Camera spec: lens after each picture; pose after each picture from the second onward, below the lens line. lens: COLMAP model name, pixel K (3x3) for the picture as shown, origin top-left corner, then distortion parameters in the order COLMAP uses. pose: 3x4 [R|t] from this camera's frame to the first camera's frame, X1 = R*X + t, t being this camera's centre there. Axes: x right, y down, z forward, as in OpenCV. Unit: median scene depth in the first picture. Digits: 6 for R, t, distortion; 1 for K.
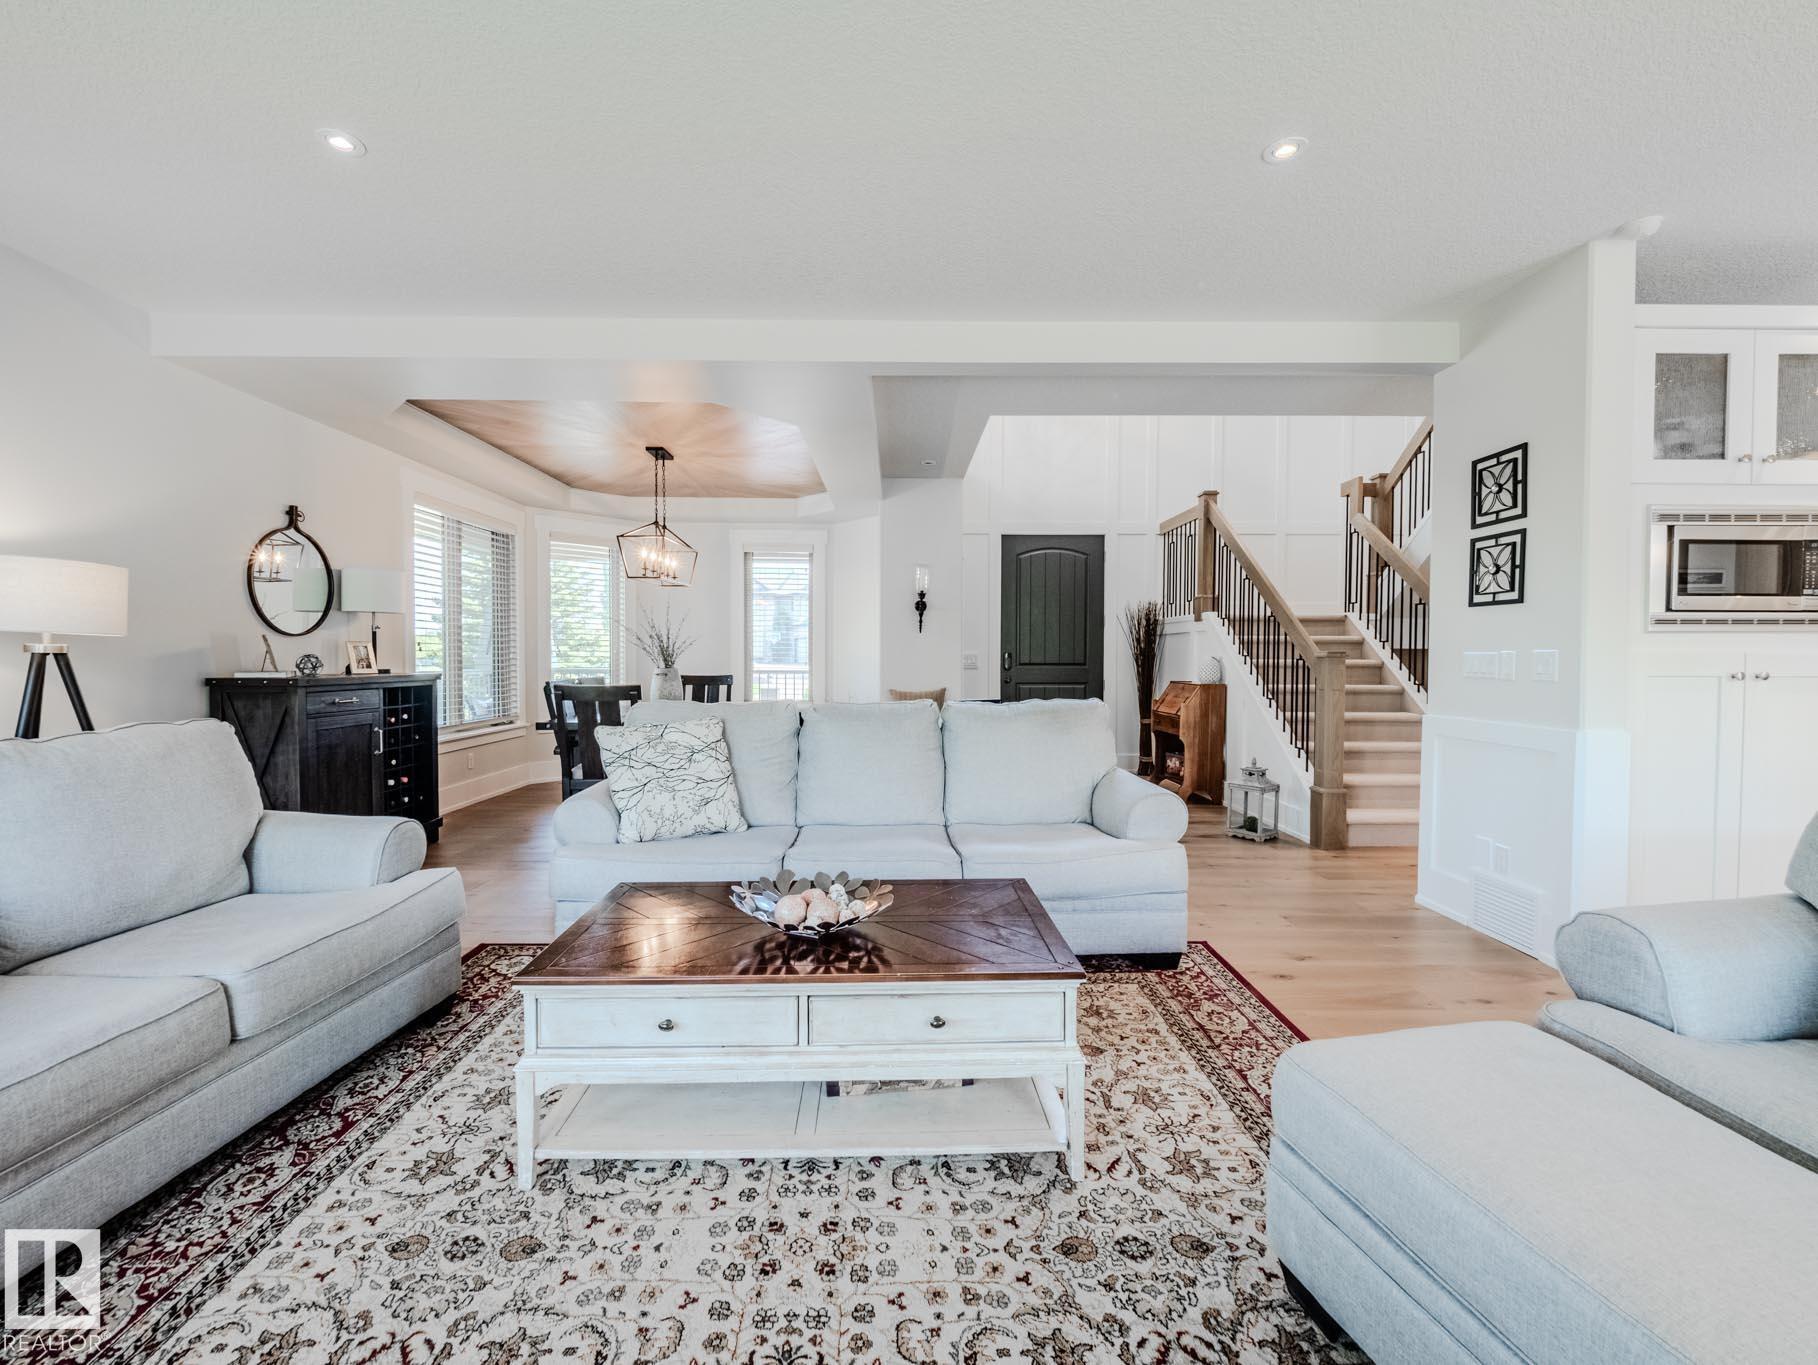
lens RADIAL K [[769.3, 0, 897.9], [0, 769.3, 679.1], [0, 0, 1]] dist [0.009322, -0.006930]
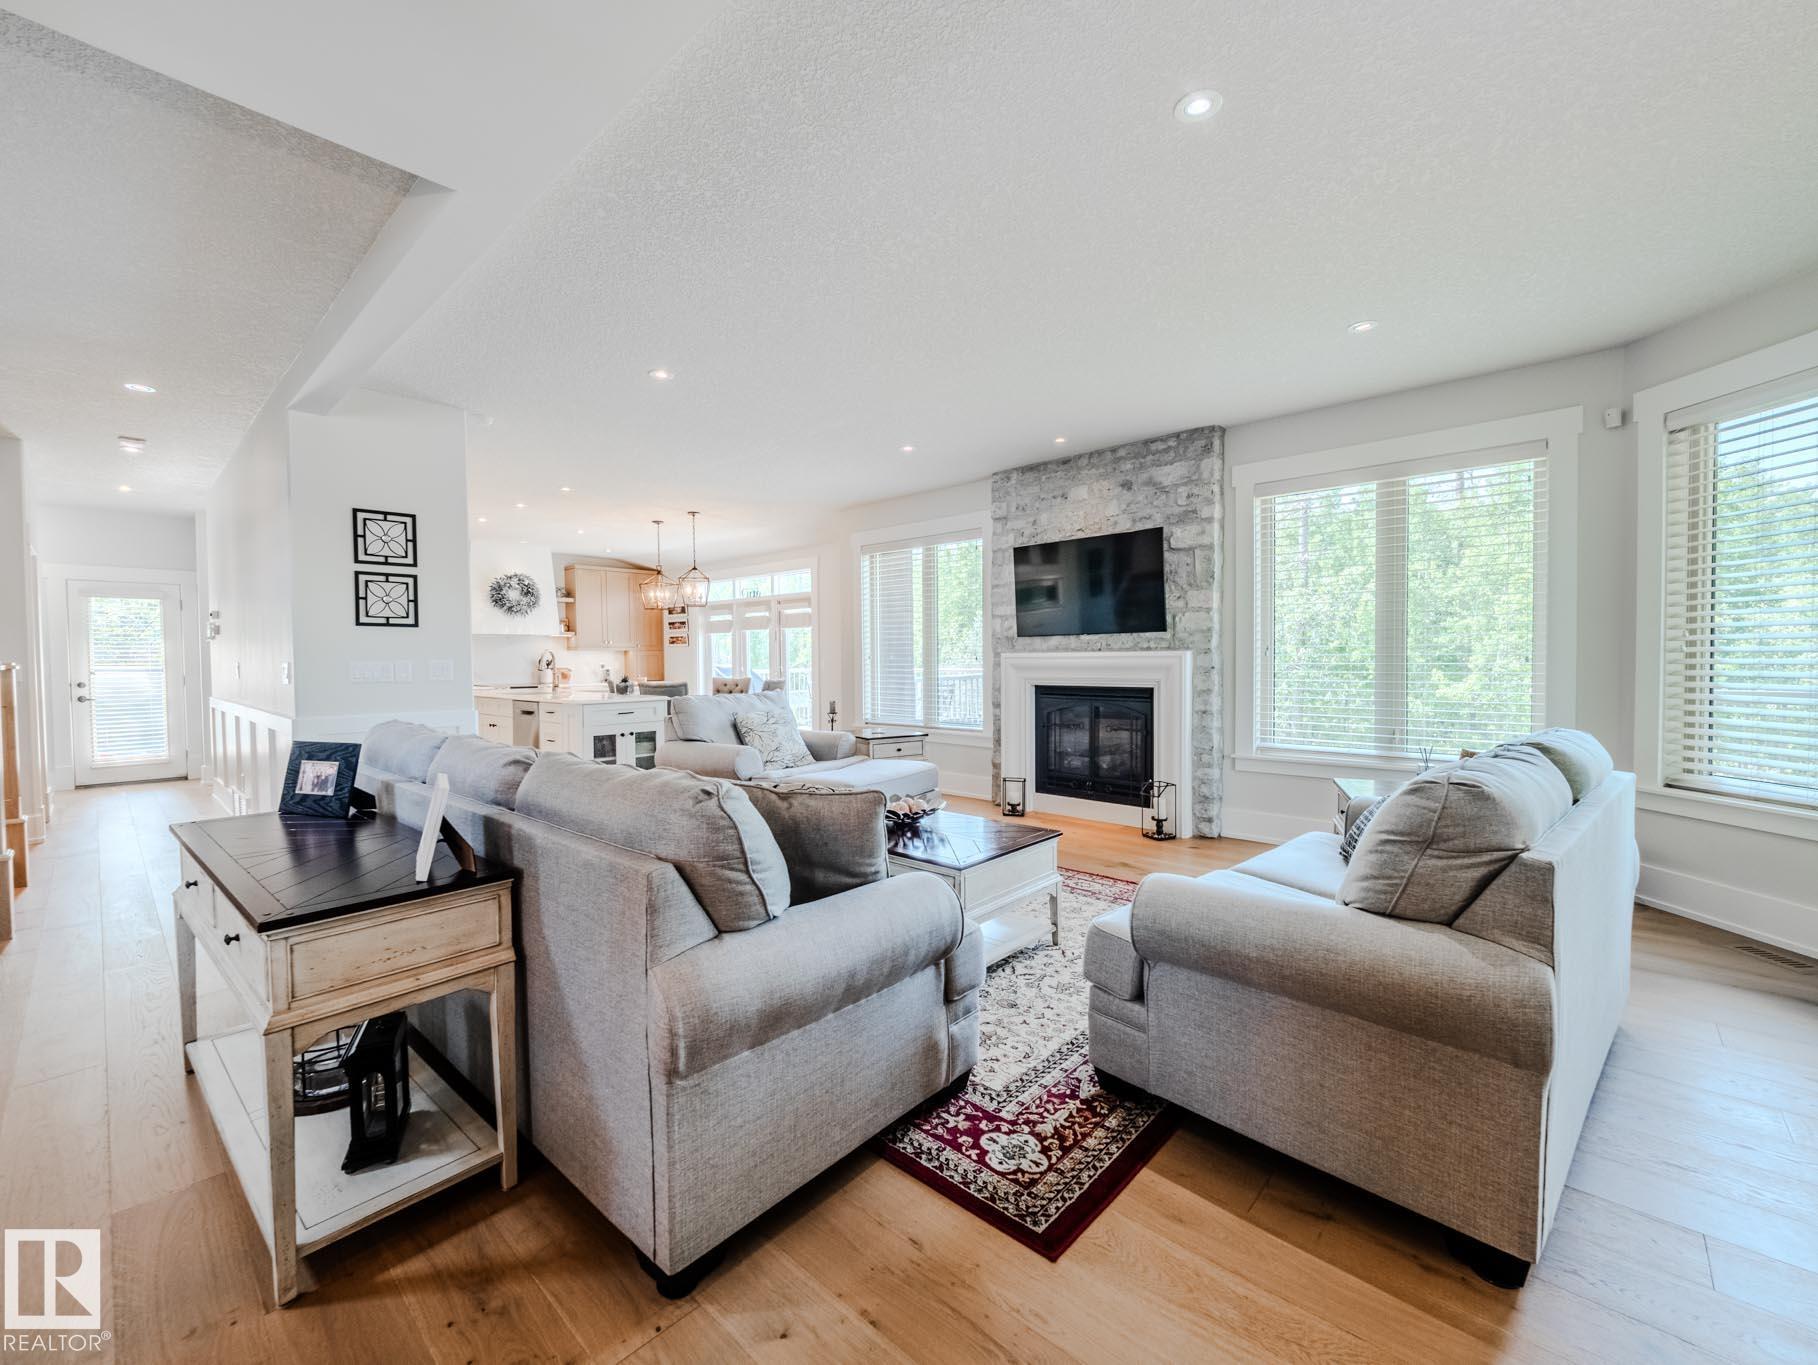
lens RADIAL K [[749.7, 0, 899.3], [0, 749.7, 682.8], [0, 0, 1]] dist [0.000311, -0.000507]
pose [[-0.726517, -0.019008, 0.686886, -0.604969], [0.027112, 0.998046, 0.056295, -0.037761], [-0.686613, 0.059523, -0.724582, 1.067098]]
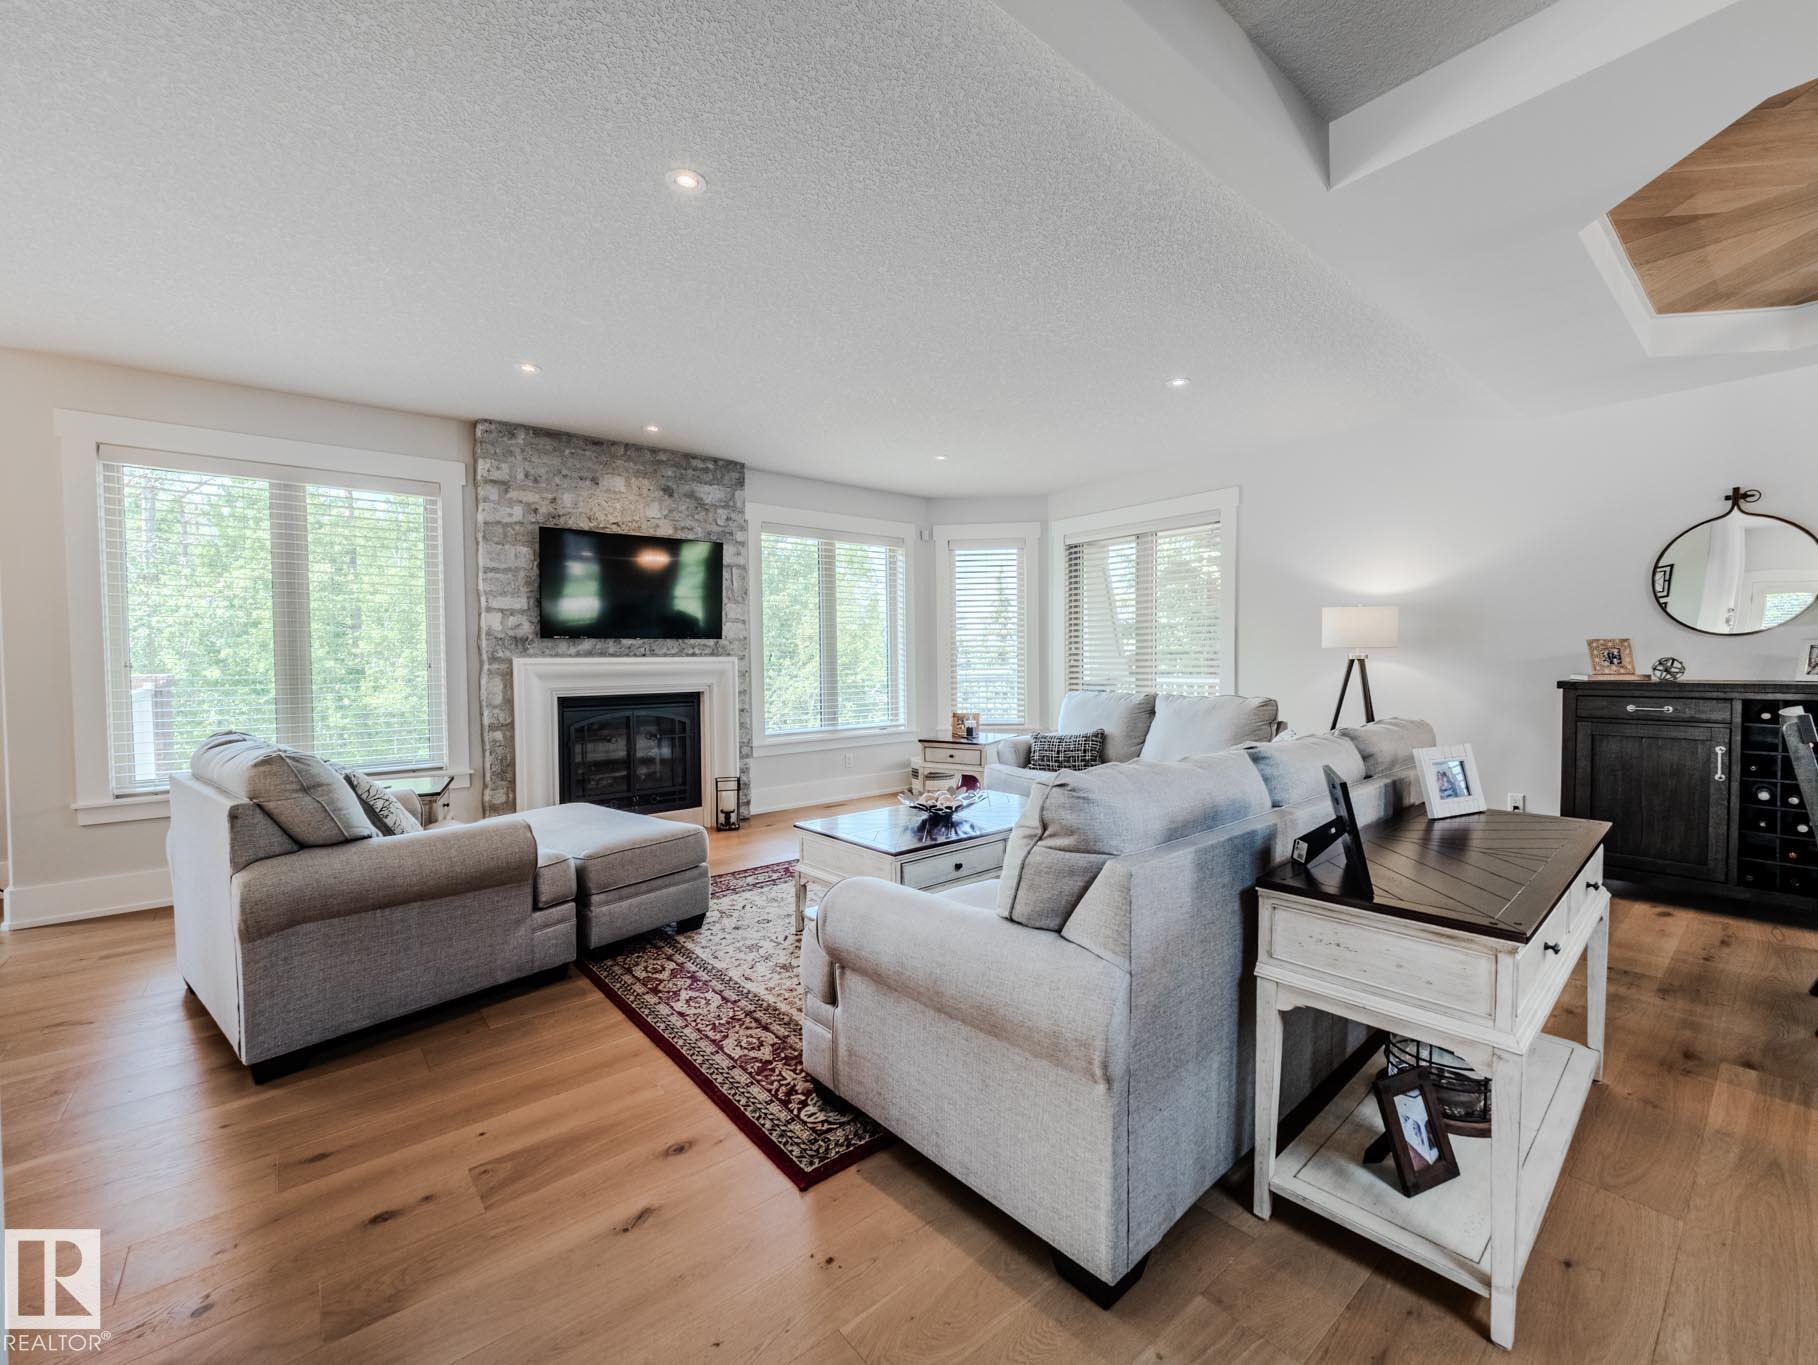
lens RADIAL K [[755.6, 0, 901.2], [0, 755.6, 681.3], [0, 0, 1]] dist [0.004174, -0.007804]
pose [[-0.777148, 0.023981, -0.628861, 0.523831], [-0.011085, 0.998597, 0.051780, -0.038734], [0.629220, 0.047212, -0.775792, 1.122055]]
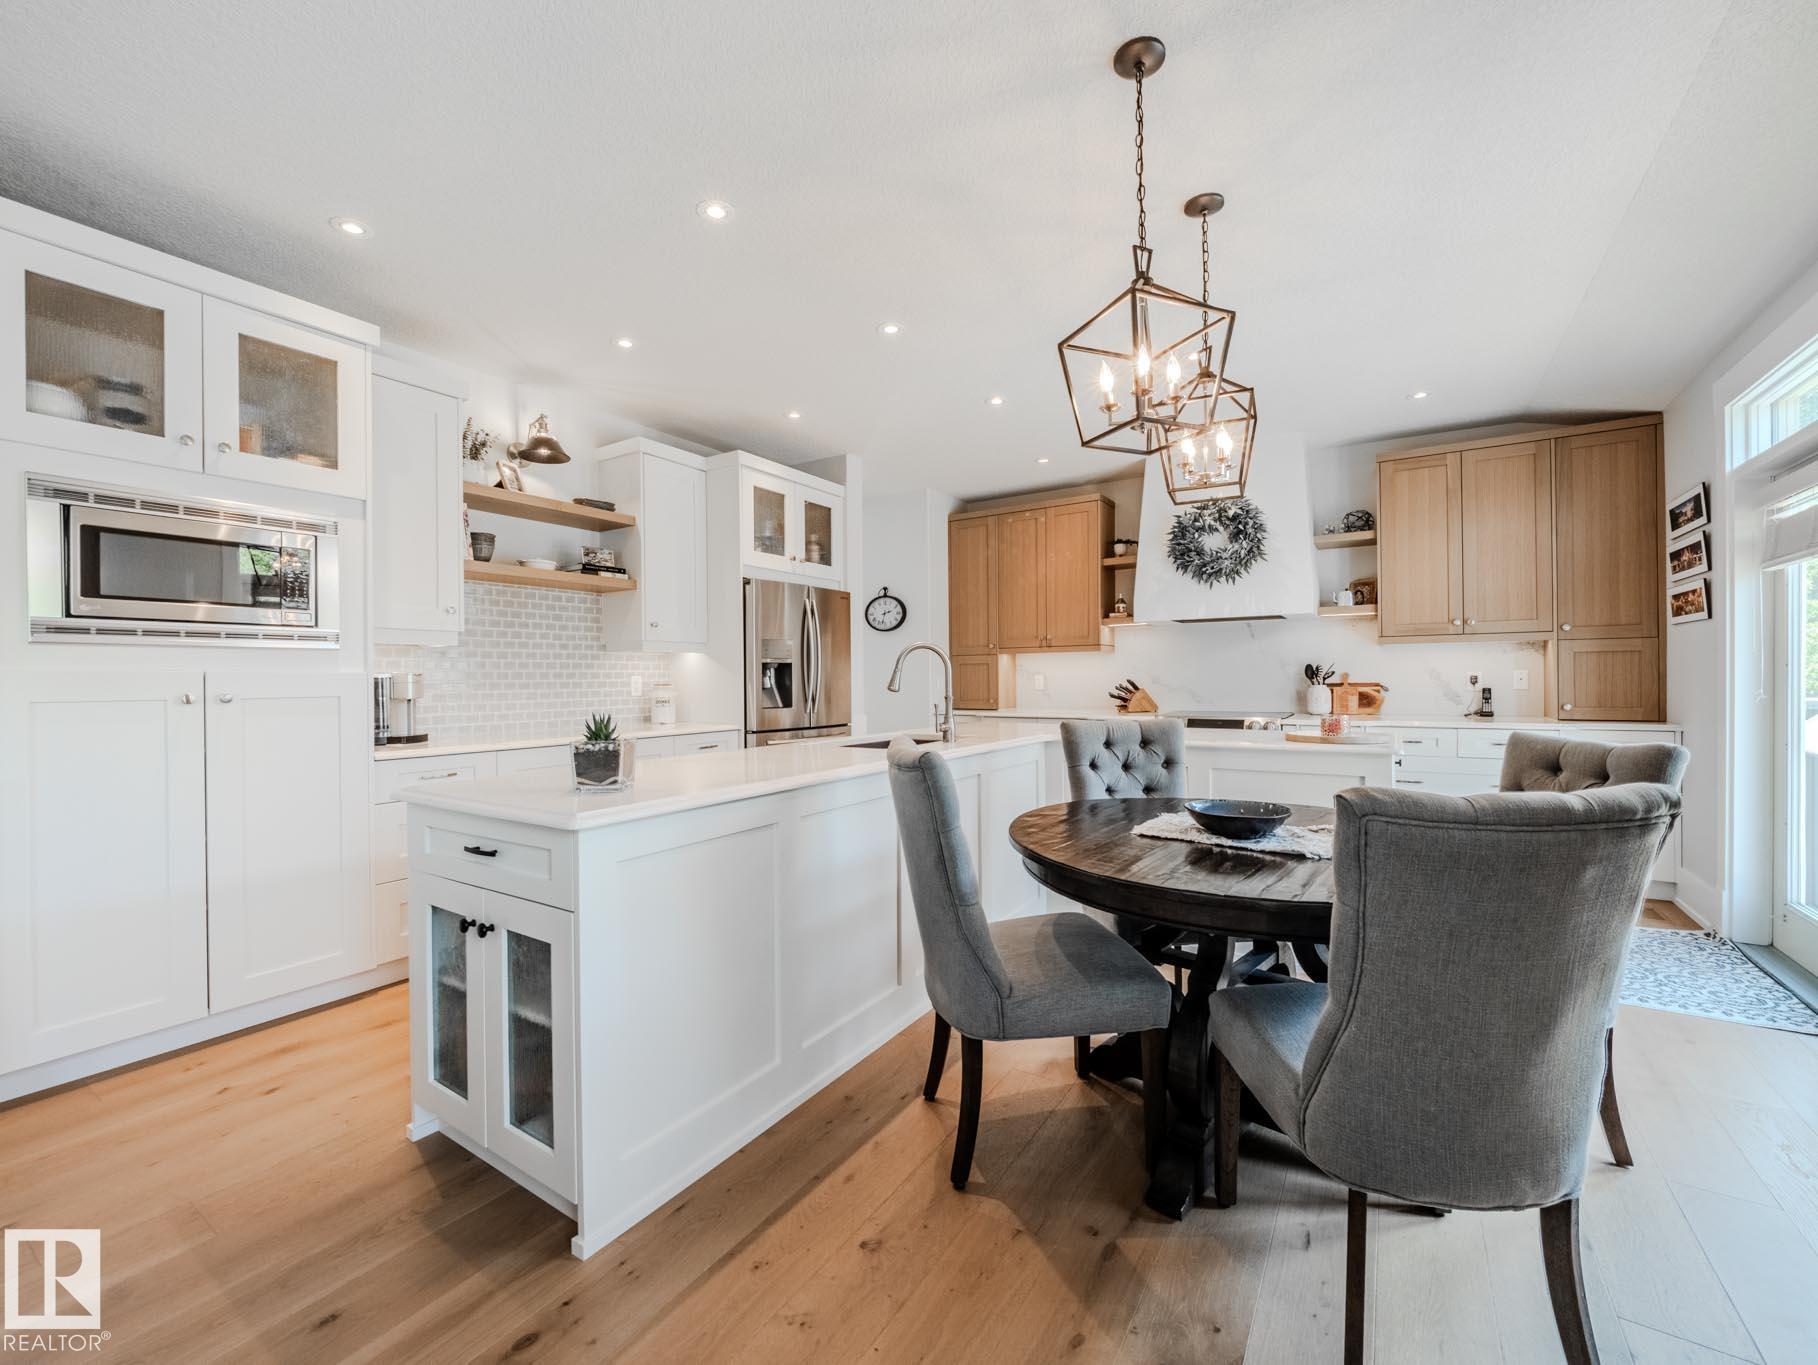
lens RADIAL K [[755.6, 0, 901.2], [0, 755.6, 681.3], [0, 0, 1]] dist [0.004174, -0.007804]
pose [[0.544979, -0.010615, 0.838382, 0.586008], [0.035561, 0.999313, -0.010464, 0.008919], [-0.837695, 0.035516, 0.544982, -0.063381]]
